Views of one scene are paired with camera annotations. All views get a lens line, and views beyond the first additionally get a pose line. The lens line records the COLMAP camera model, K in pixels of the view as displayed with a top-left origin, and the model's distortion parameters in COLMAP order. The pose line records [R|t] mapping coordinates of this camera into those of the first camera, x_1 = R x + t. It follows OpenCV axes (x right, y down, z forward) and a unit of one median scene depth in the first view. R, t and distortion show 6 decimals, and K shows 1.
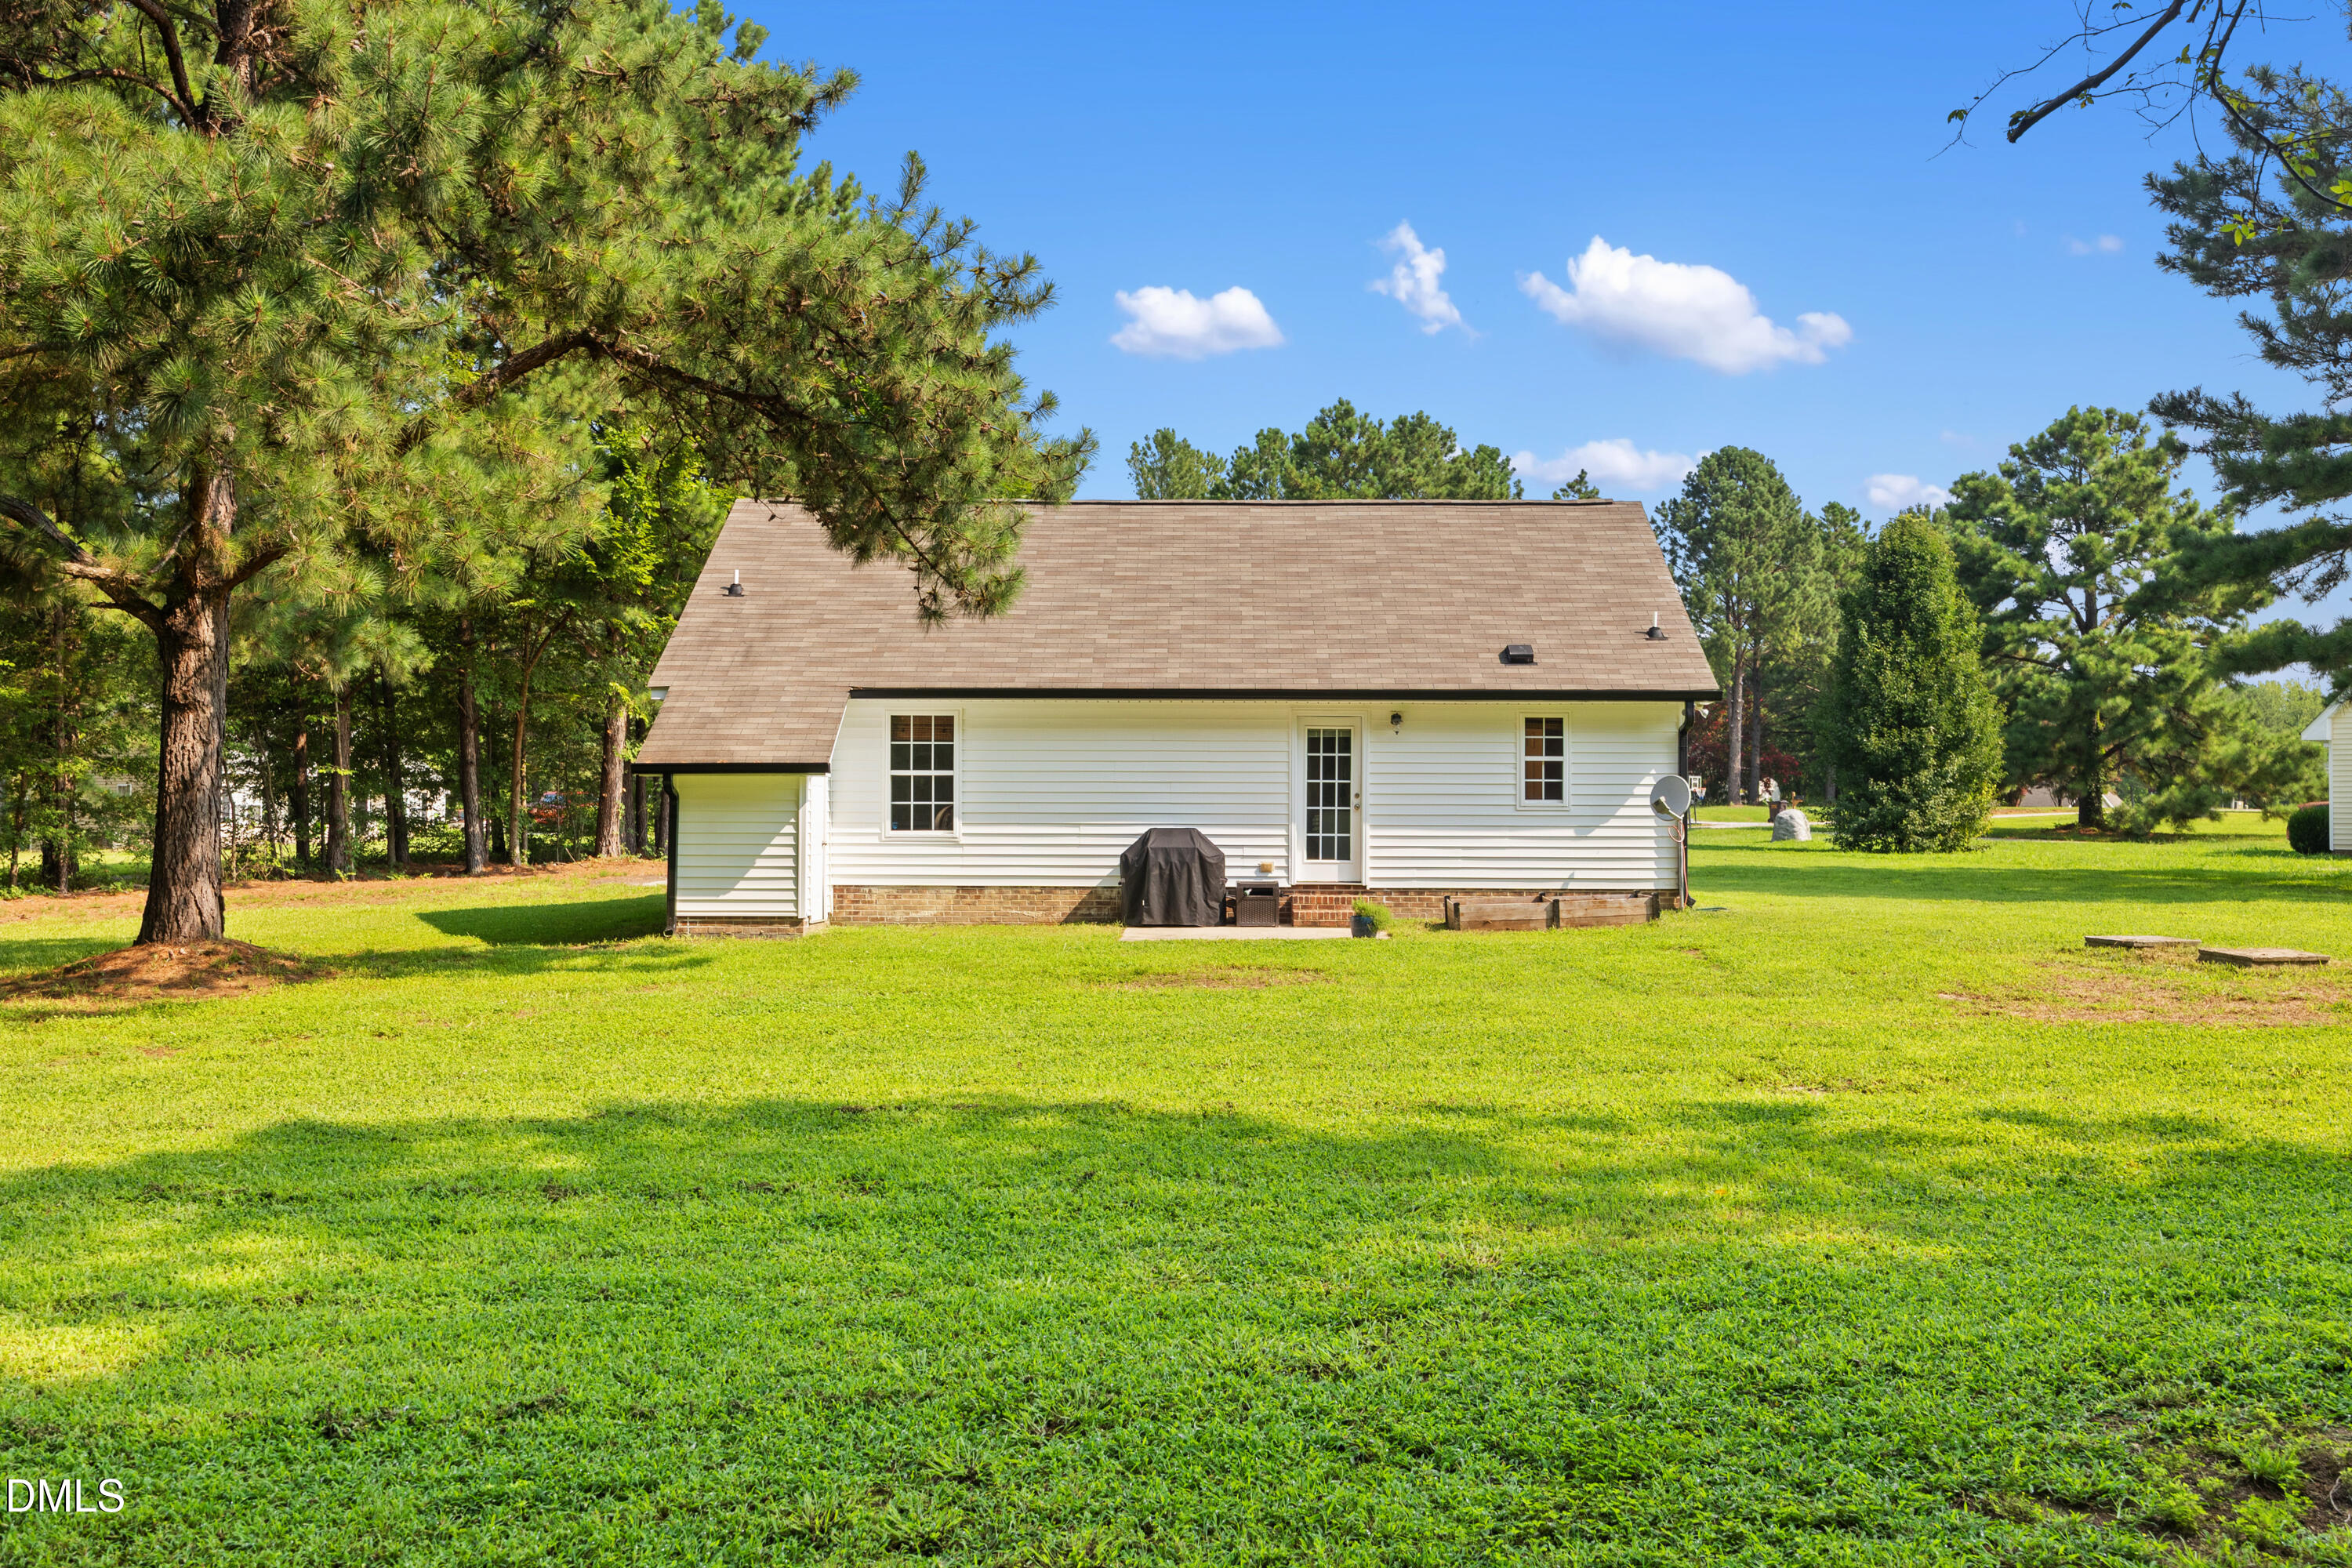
lens RADIAL K [[2084.0, 0, 1181.9], [0, 2084.0, 781.5], [0, 0, 1]] dist [-0.002055, 0.001644]
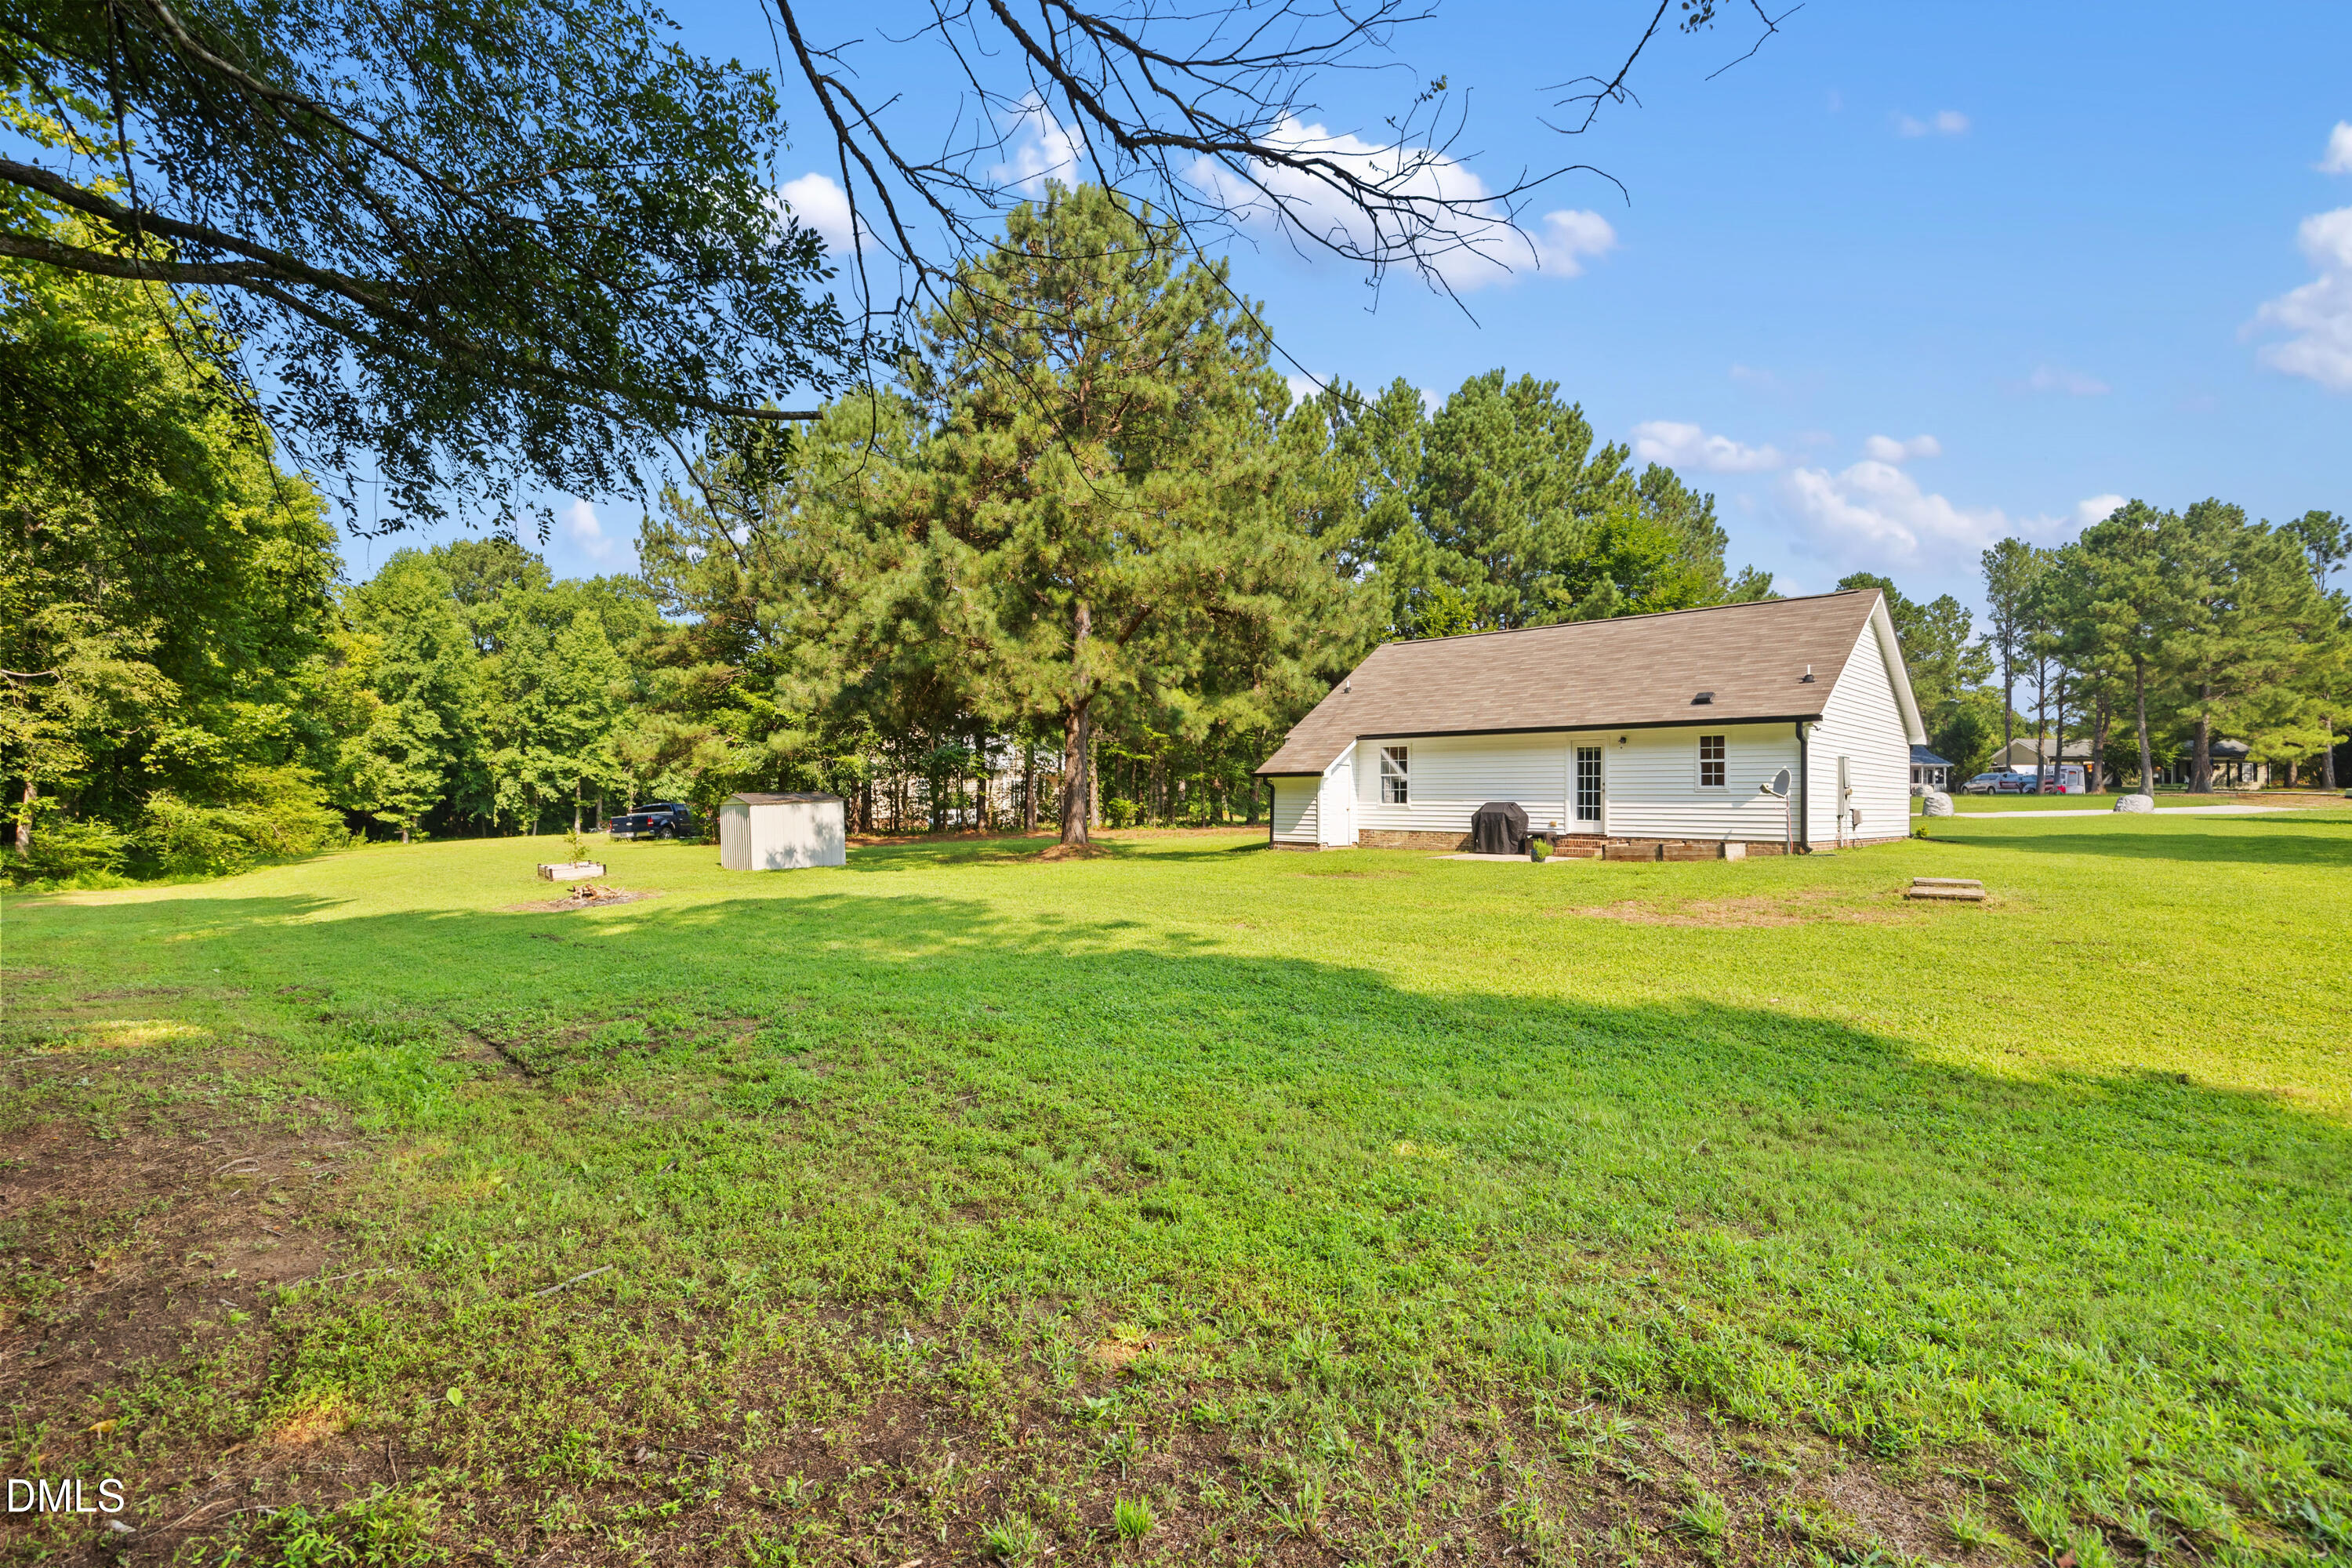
lens RADIAL K [[1124.3, 0, 1174.0], [0, 1124.3, 796.9], [0, 0, 1]] dist [-0.000649, -0.000069]
pose [[0.712569, -0.001885, -0.701600, 0.496158], [0.010157, 0.999919, 0.007628, 0.006737], [0.701529, -0.012562, 0.712530, 0.061501]]
